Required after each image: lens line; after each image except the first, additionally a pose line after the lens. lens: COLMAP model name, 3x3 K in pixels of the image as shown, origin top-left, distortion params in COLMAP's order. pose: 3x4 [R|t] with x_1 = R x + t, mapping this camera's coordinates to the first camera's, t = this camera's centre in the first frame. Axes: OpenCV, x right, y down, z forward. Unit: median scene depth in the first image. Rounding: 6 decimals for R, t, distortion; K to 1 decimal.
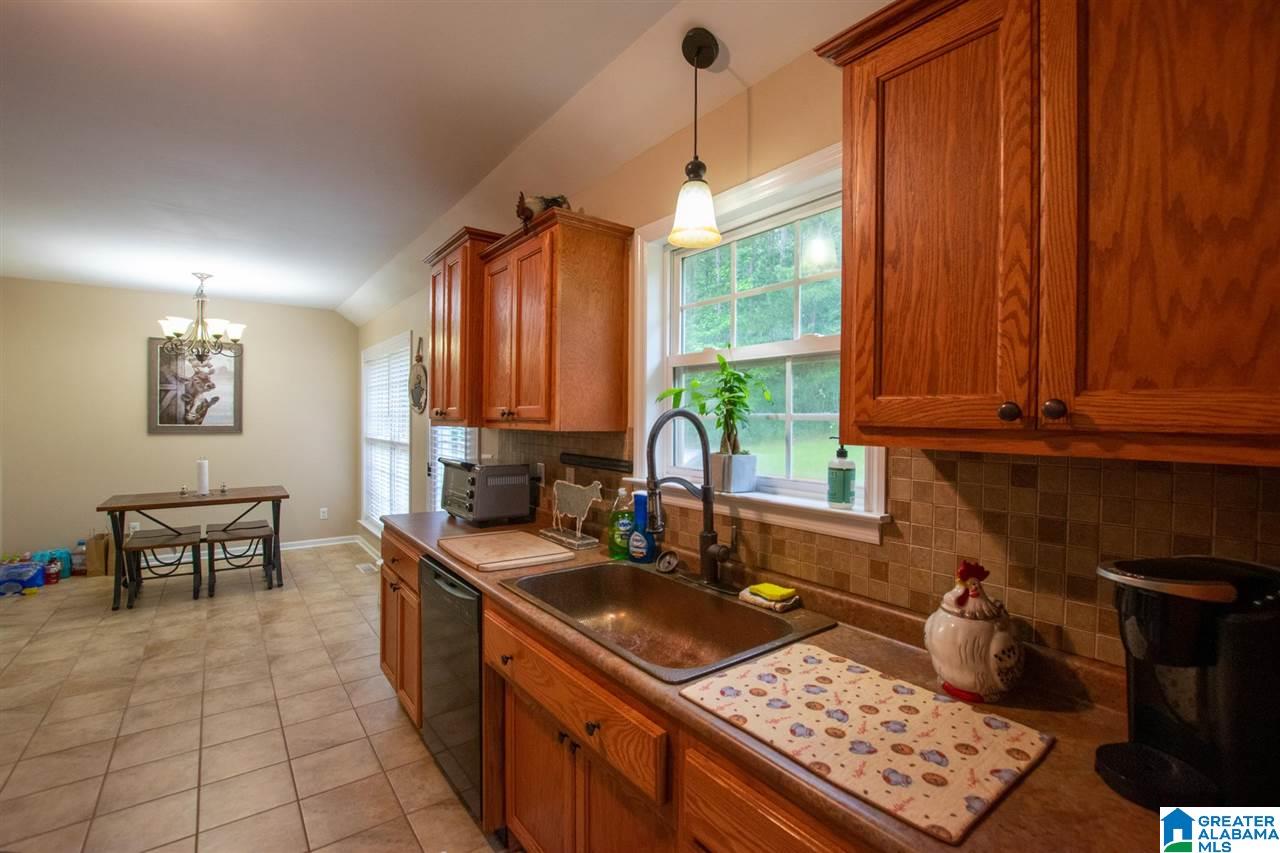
lens RADIAL K [[565.1, 0, 635.2], [0, 565.1, 427.0], [0, 0, 1]] dist [-0.036340, 0.006050]
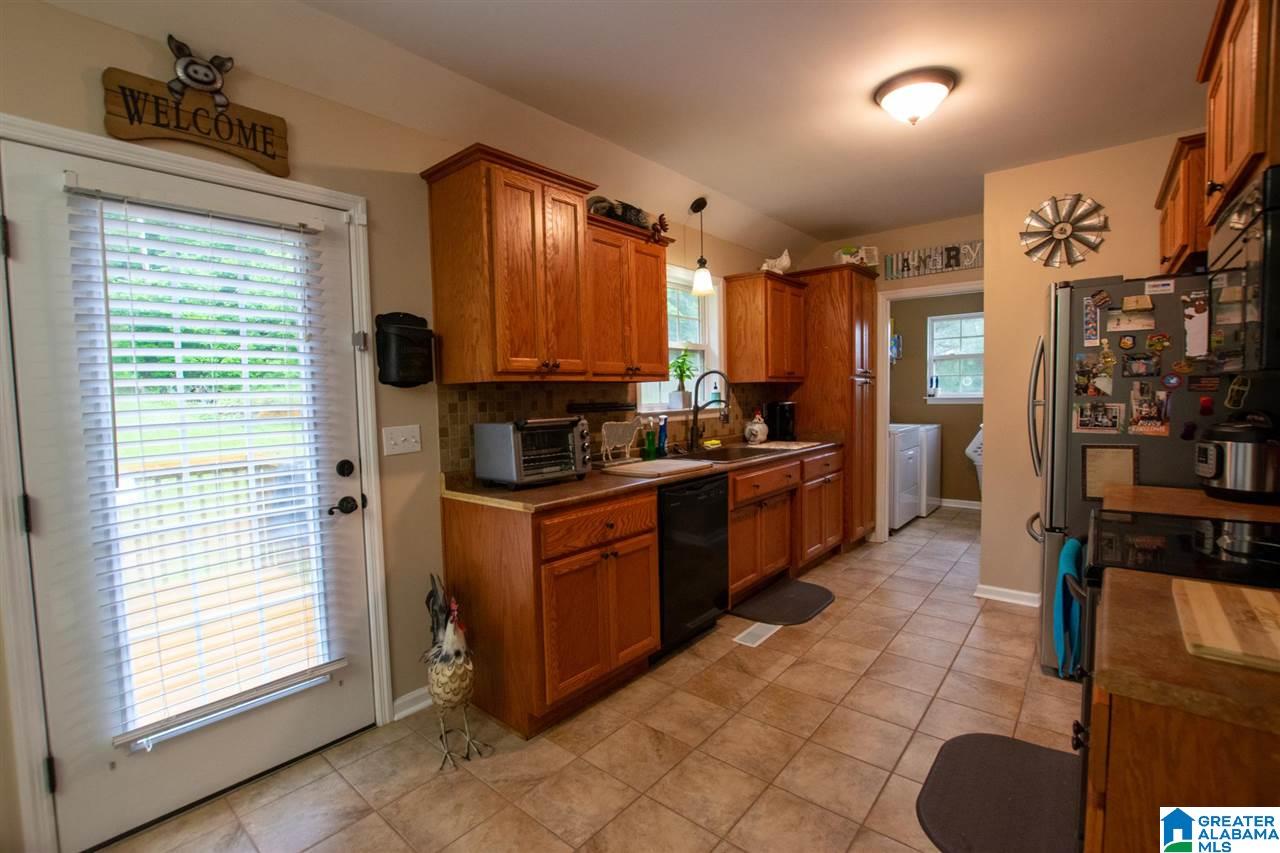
lens RADIAL K [[565.1, 0, 635.5], [0, 565.1, 425.2], [0, 0, 1]] dist [-0.036340, 0.006050]
pose [[-0.222206, -0.061235, 0.973075, -0.705254], [0.033474, 0.996958, 0.070382, 0.006266], [-0.974425, 0.048212, -0.219481, 0.614152]]
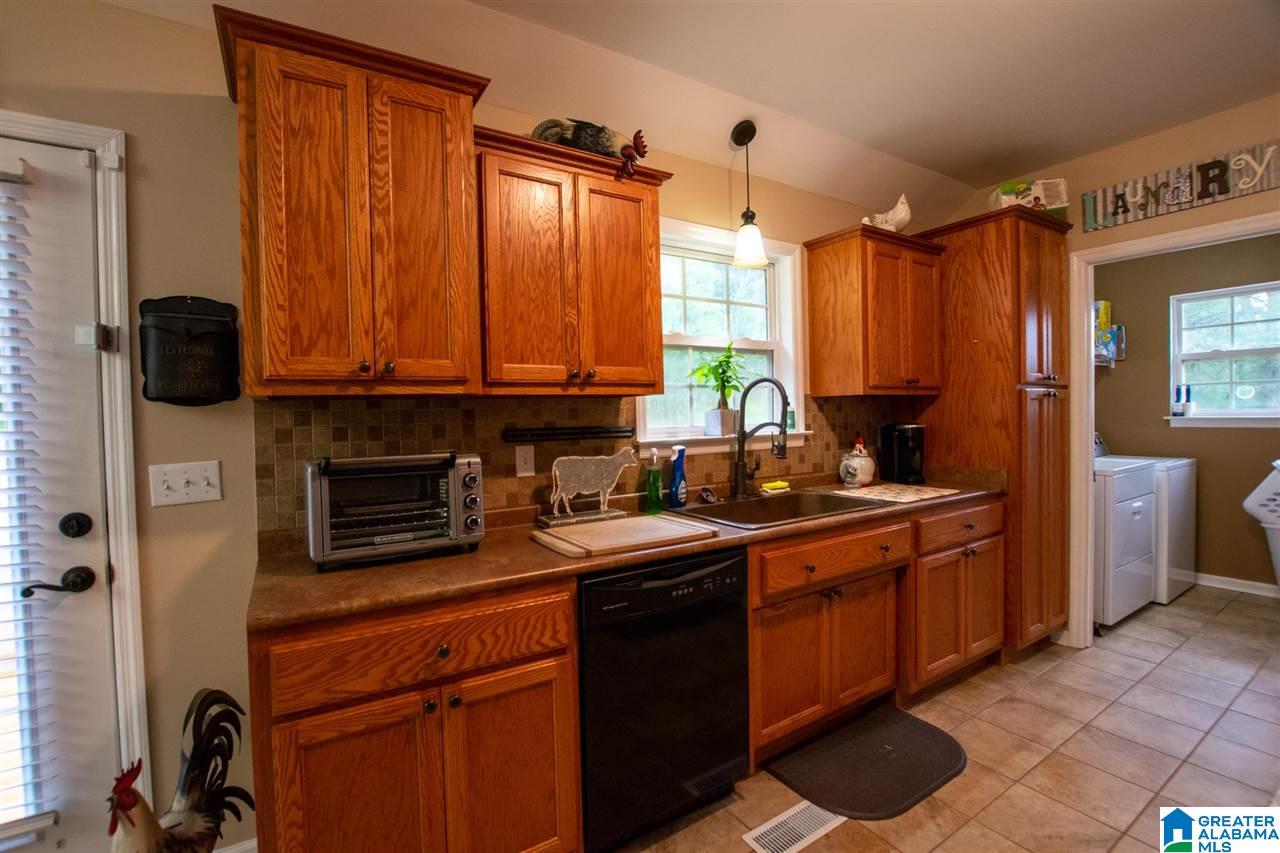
lens RADIAL K [[565.1, 0, 636.4], [0, 565.1, 425.0], [0, 0, 1]] dist [-0.036340, 0.006050]
pose [[0.078750, -0.033689, 0.996325, -0.488482], [0.036768, 0.998847, 0.030868, 0.012034], [-0.996216, 0.034202, 0.079898, 0.413410]]
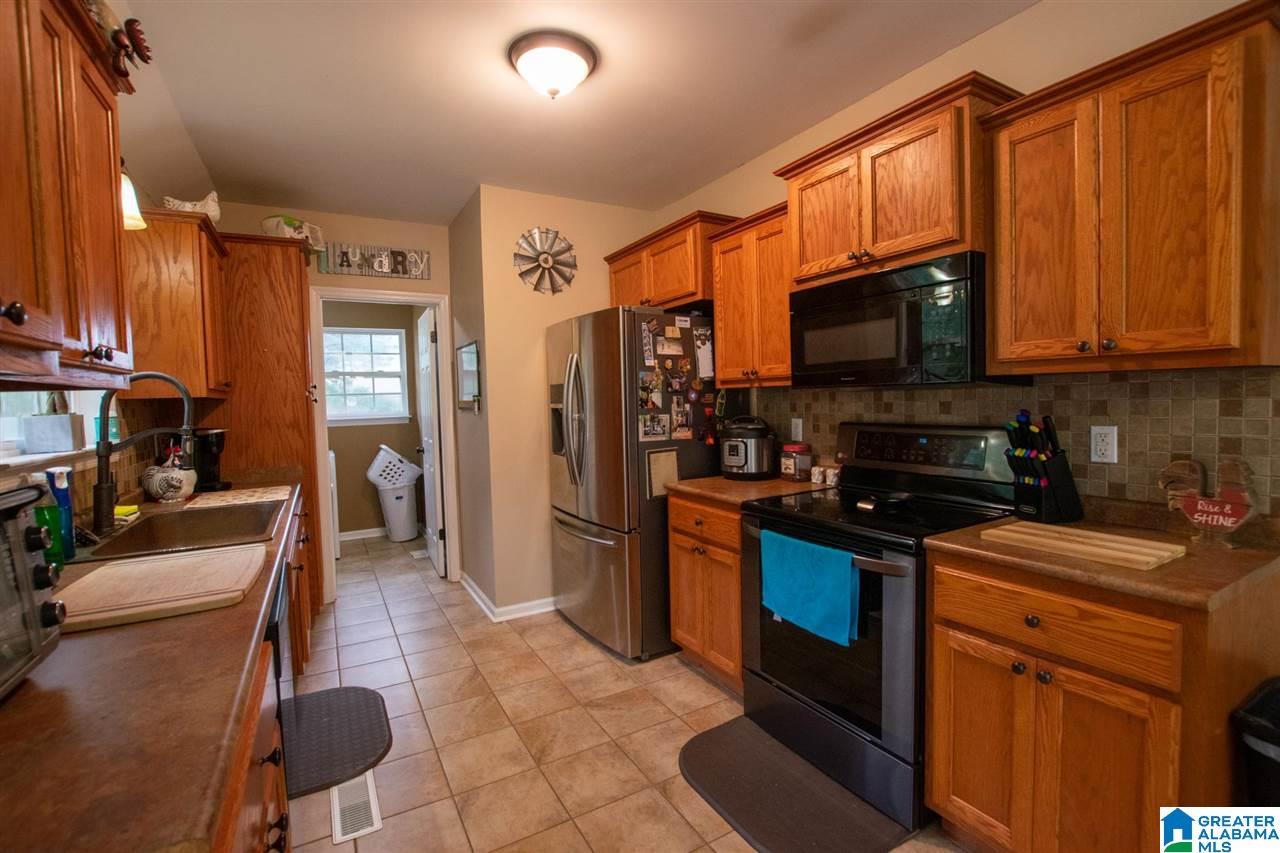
lens RADIAL K [[565.1, 0, 636.6], [0, 565.1, 427.0], [0, 0, 1]] dist [-0.036340, 0.006050]
pose [[-0.991750, 0.010765, 0.127734, -0.372014], [0.019345, 0.997624, 0.066119, 0.008644], [-0.126719, 0.068045, -0.989602, 0.688047]]
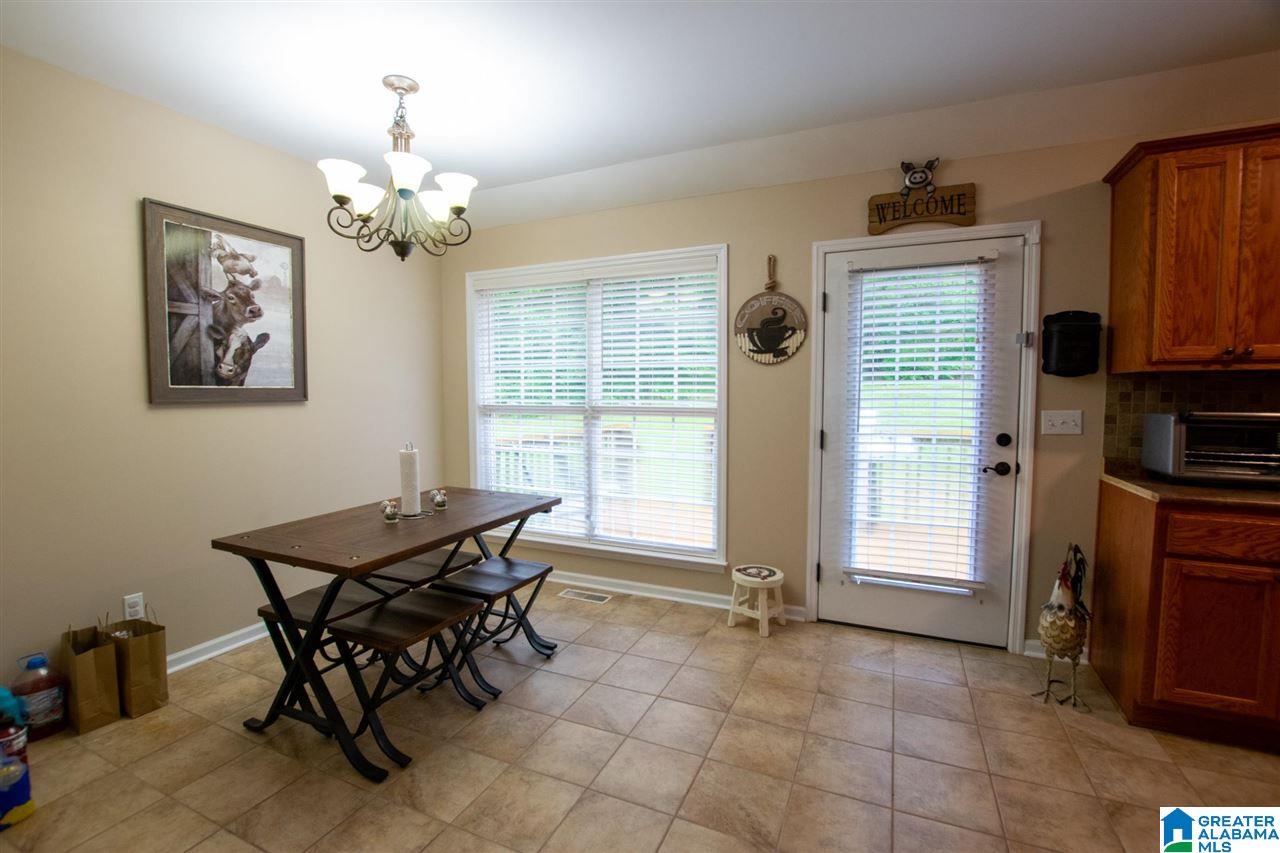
lens RADIAL K [[565.1, 0, 637.0], [0, 565.1, 424.6], [0, 0, 1]] dist [-0.036340, 0.006050]
pose [[0.876912, -0.040954, 0.478904, -0.822821], [0.016895, 0.998374, 0.054442, 0.011402], [-0.480355, -0.039650, 0.876178, 0.423668]]
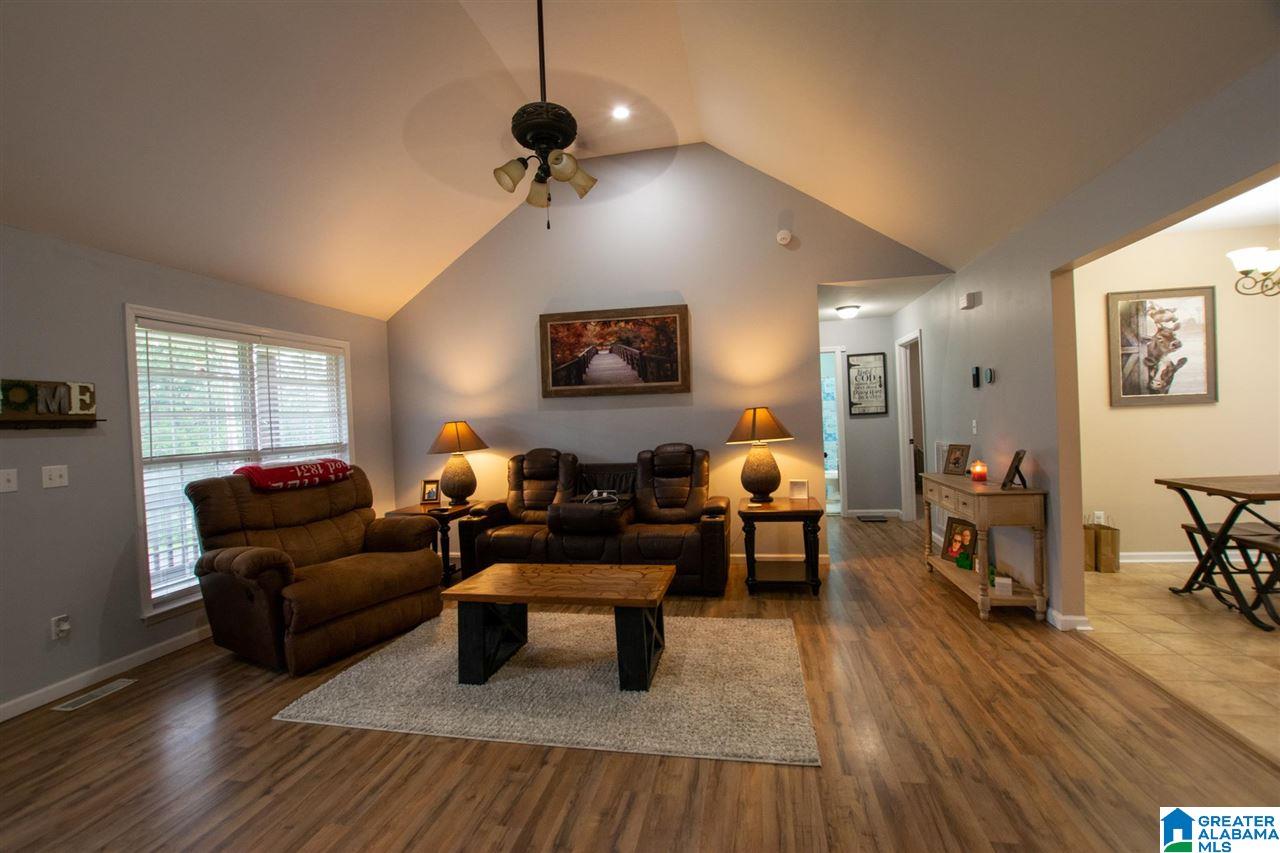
lens RADIAL K [[565.1, 0, 636.3], [0, 565.1, 422.8], [0, 0, 1]] dist [-0.036340, 0.006050]
pose [[0.666918, -0.032896, -0.744404, -0.818203], [0.038558, 0.999210, -0.009611, 0.017940], [0.744133, -0.022293, 0.667660, -0.116776]]
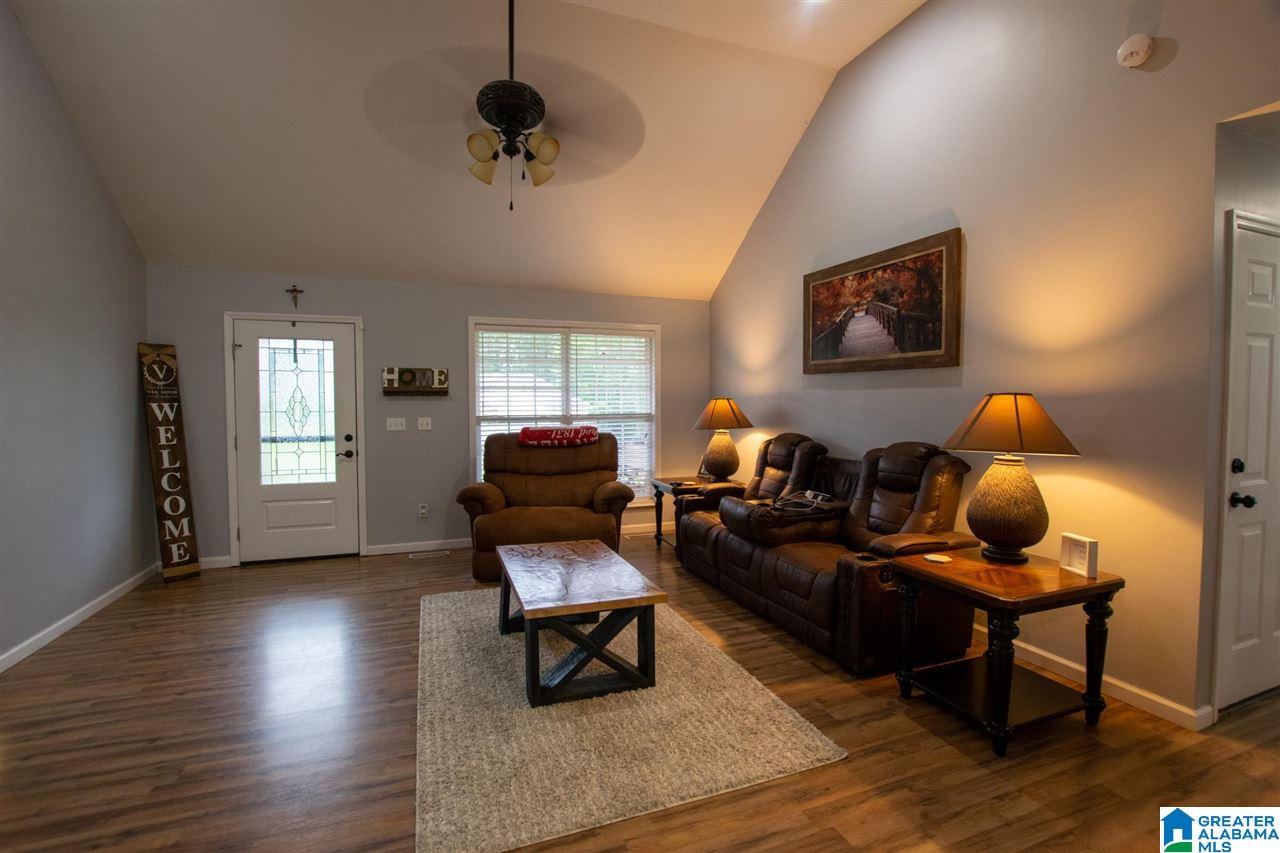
lens RADIAL K [[565.1, 0, 635.9], [0, 565.1, 423.6], [0, 0, 1]] dist [-0.036340, 0.006050]
pose [[-0.275586, 0.025058, -0.960950, -0.782992], [-0.013251, 0.999466, 0.029862, 0.008923], [0.961185, 0.020963, -0.275106, 0.486128]]
